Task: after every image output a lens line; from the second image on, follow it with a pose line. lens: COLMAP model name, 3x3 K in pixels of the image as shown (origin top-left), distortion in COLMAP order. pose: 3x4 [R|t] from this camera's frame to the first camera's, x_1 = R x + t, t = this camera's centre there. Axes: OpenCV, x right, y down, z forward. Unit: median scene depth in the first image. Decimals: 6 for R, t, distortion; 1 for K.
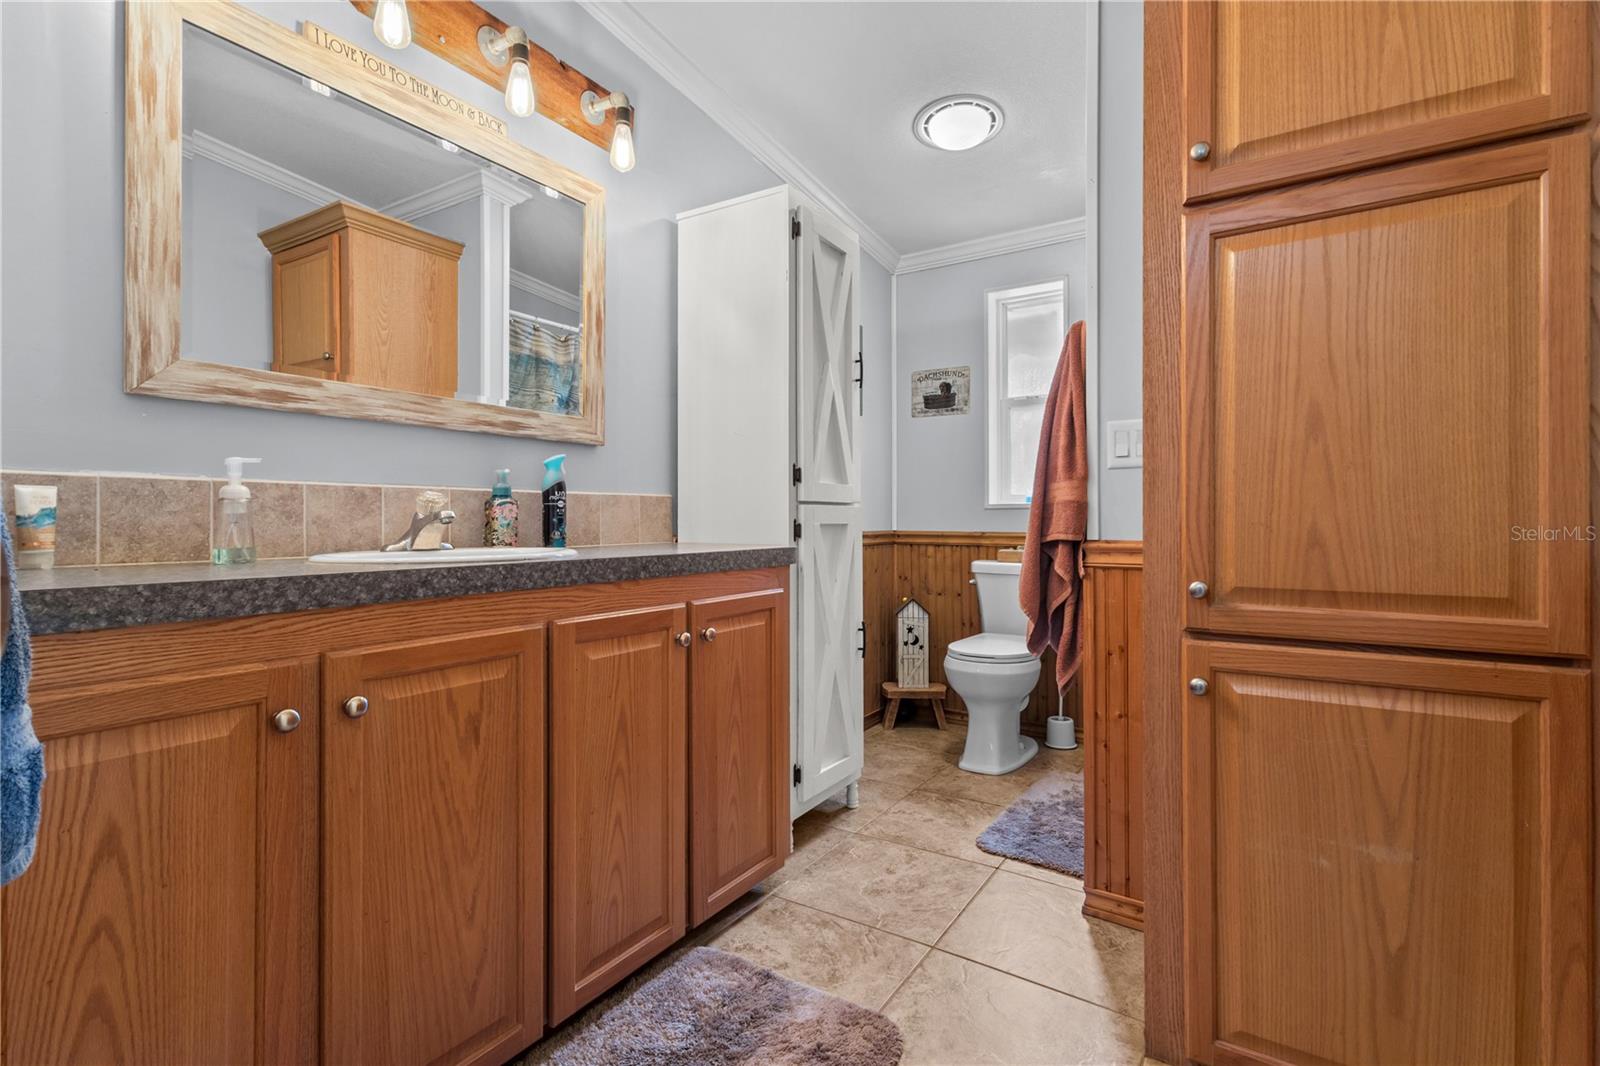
lens RADIAL K [[736.2, 0, 807.3], [0, 736.2, 523.5], [0, 0, 1]] dist [0.004037, 0.000488]
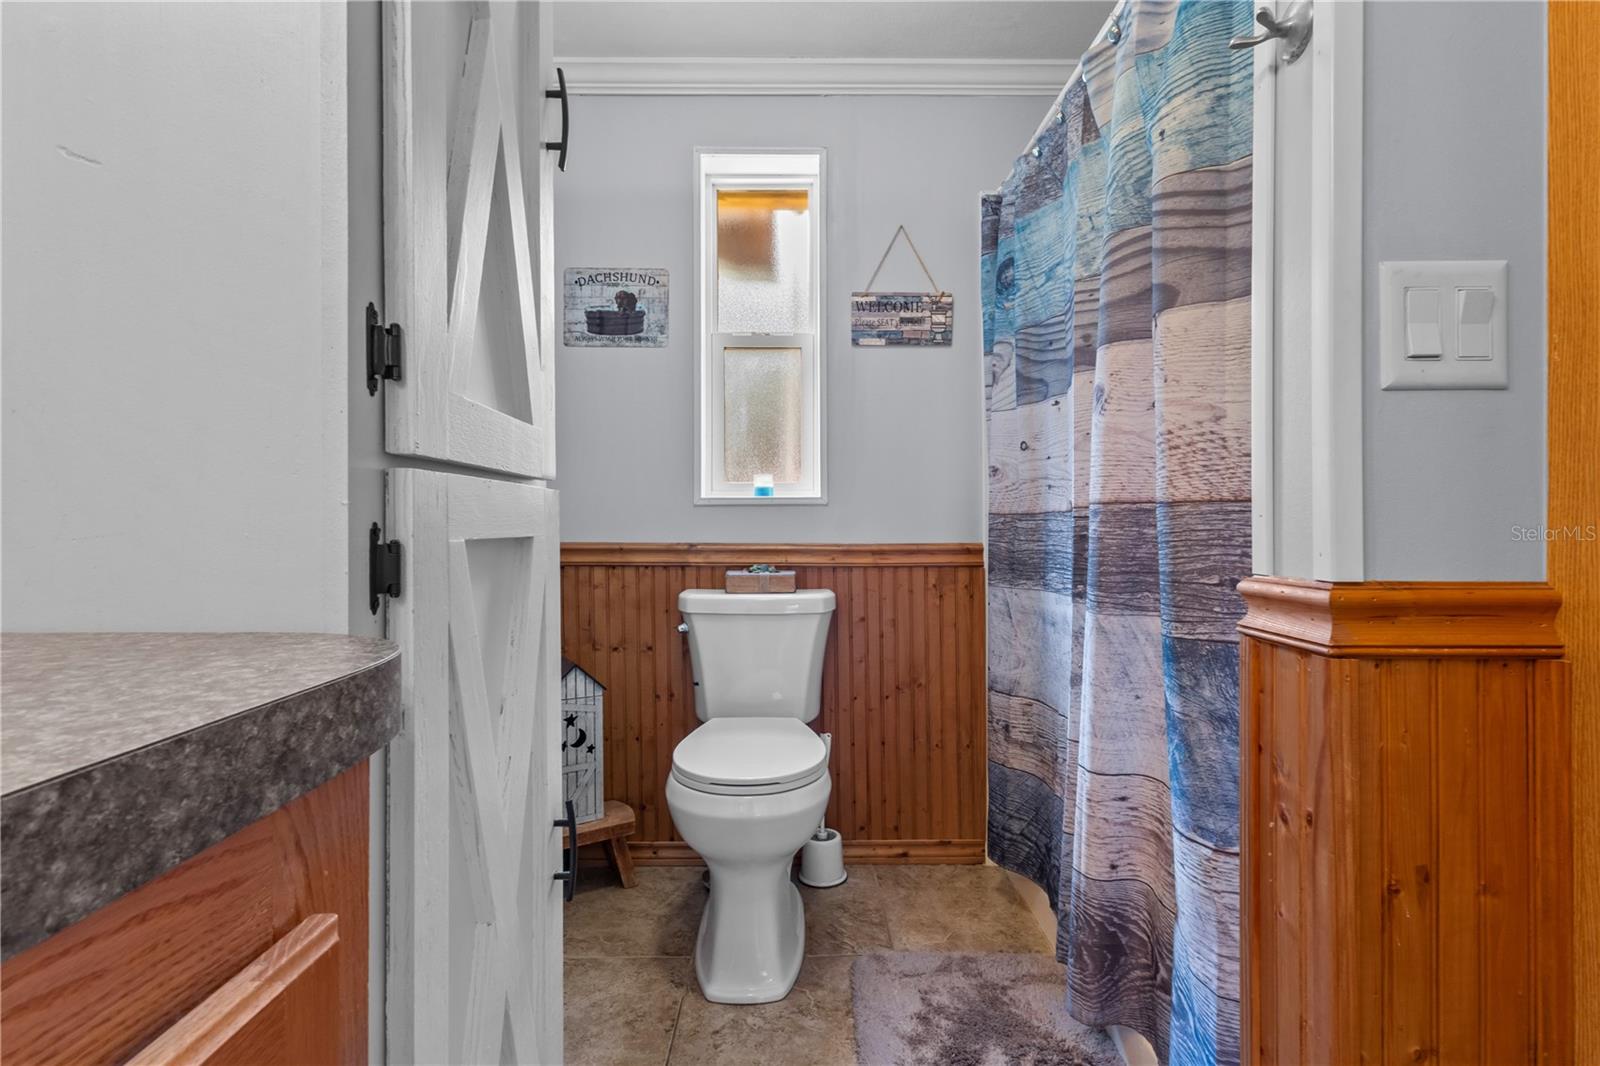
lens RADIAL K [[736.2, 0, 798.8], [0, 736.2, 521.9], [0, 0, 1]] dist [0.004037, 0.000488]
pose [[0.837293, 0.000366, 0.546754, -0.020929], [0.002411, 0.999988, -0.004362, -0.003512], [-0.546749, 0.004970, 0.837282, 0.443022]]
